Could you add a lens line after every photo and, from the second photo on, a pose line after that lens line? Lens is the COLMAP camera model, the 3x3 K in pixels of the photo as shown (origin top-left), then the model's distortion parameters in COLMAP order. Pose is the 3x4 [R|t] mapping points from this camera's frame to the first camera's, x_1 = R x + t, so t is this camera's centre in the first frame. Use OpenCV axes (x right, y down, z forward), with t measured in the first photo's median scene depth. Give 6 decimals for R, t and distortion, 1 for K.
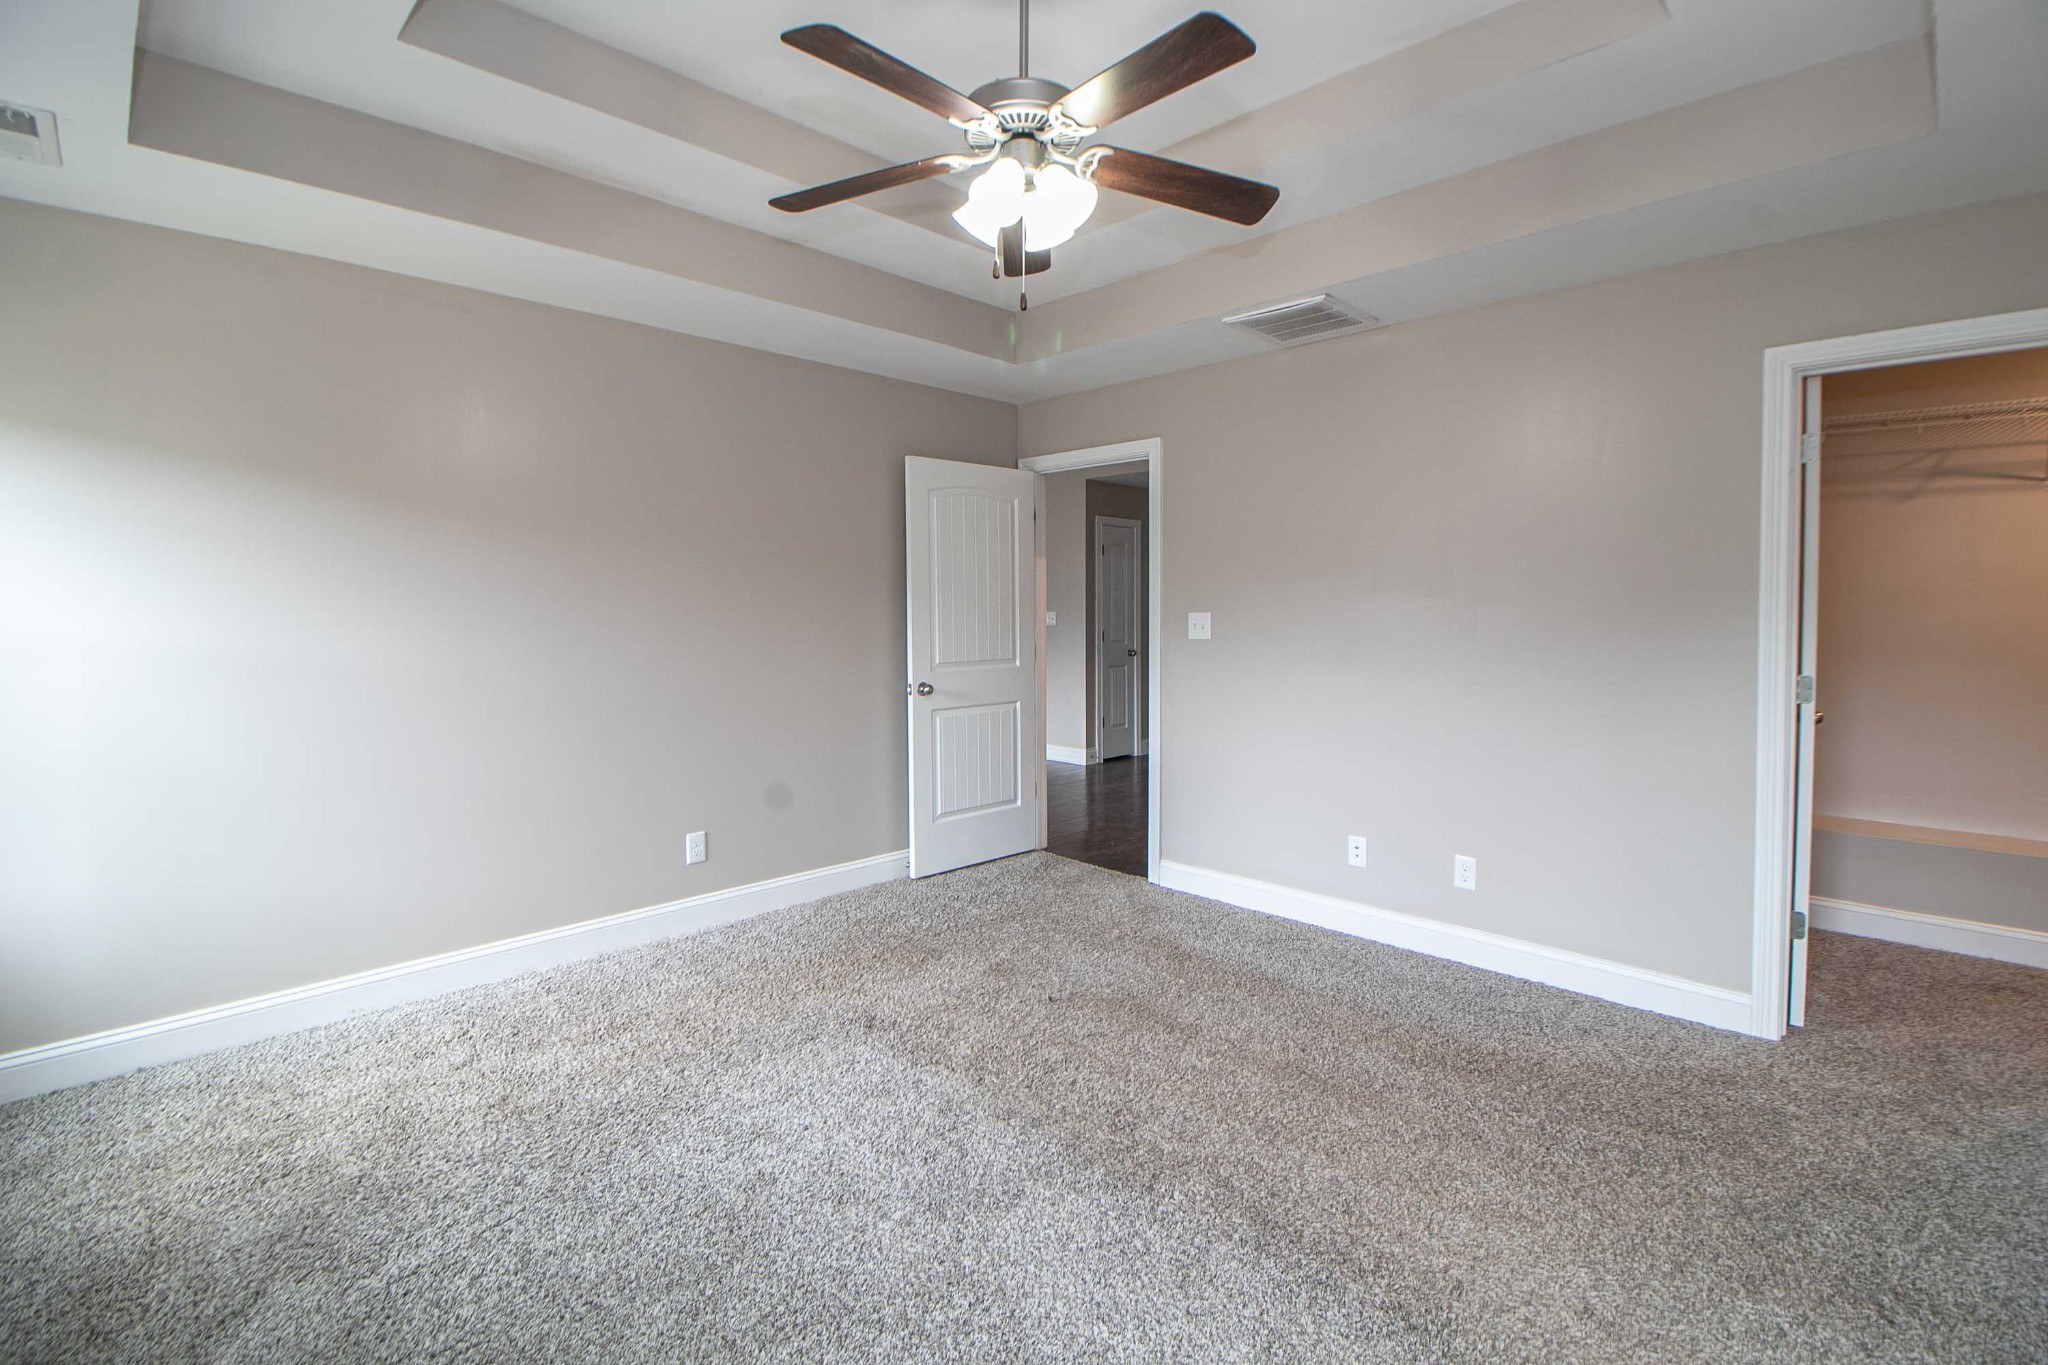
lens RADIAL K [[945.1, 0, 1036.1], [0, 945.1, 633.1], [0, 0, 1]] dist [0.002053, -0.012099]
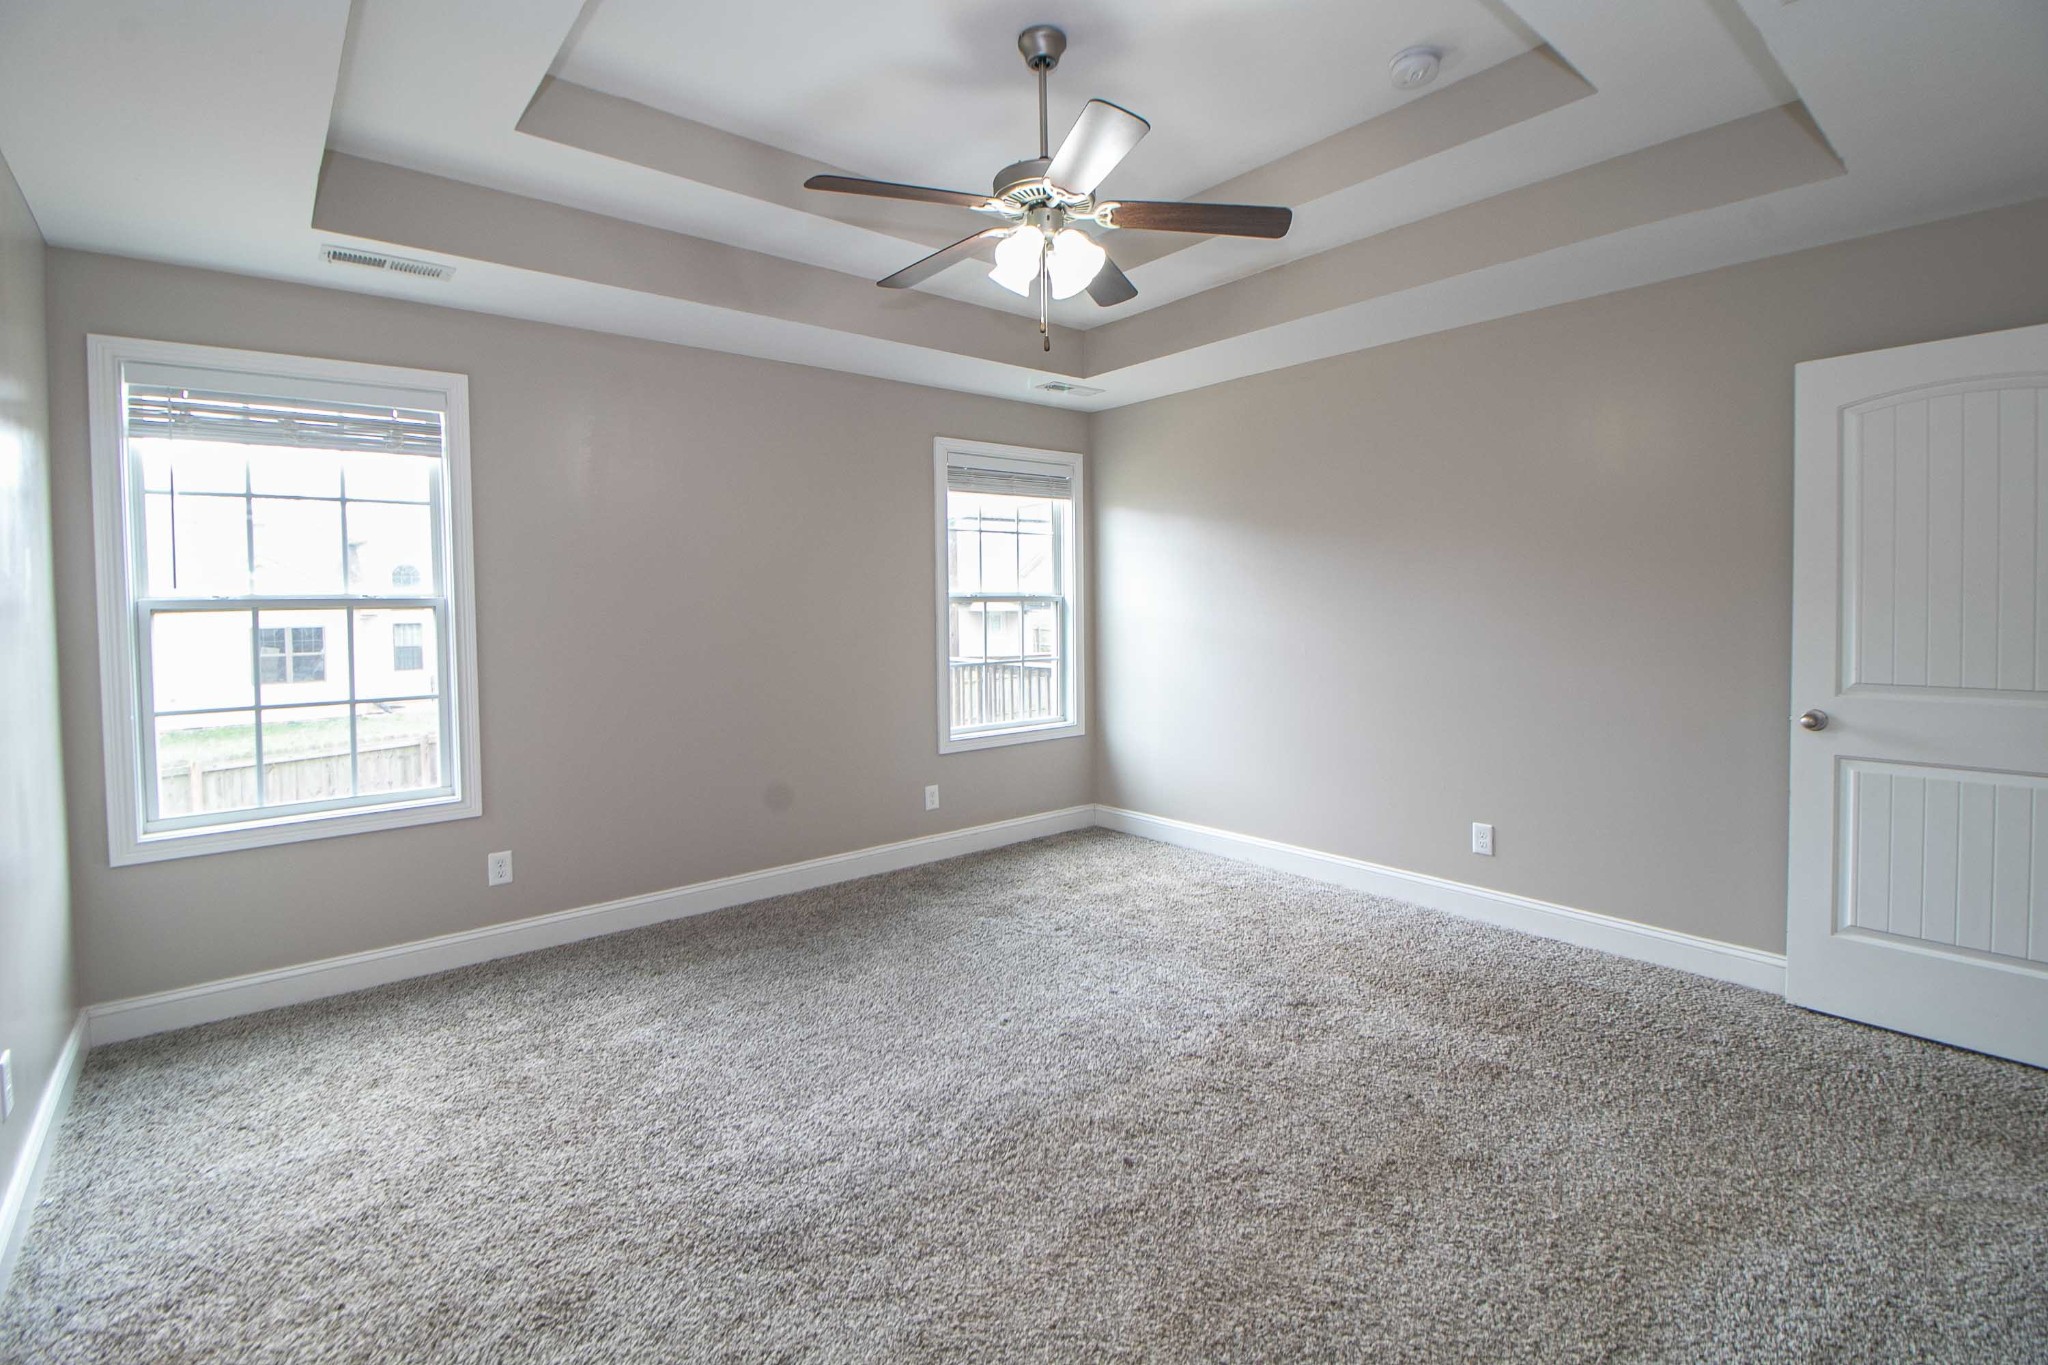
lens RADIAL K [[945.1, 0, 1036.1], [0, 945.1, 633.1], [0, 0, 1]] dist [0.002053, -0.012099]
pose [[-0.088357, 0.037005, -0.995401, 0.660153], [-0.016089, 0.999126, 0.038571, -0.019054], [0.995959, 0.019423, -0.087684, 0.615585]]
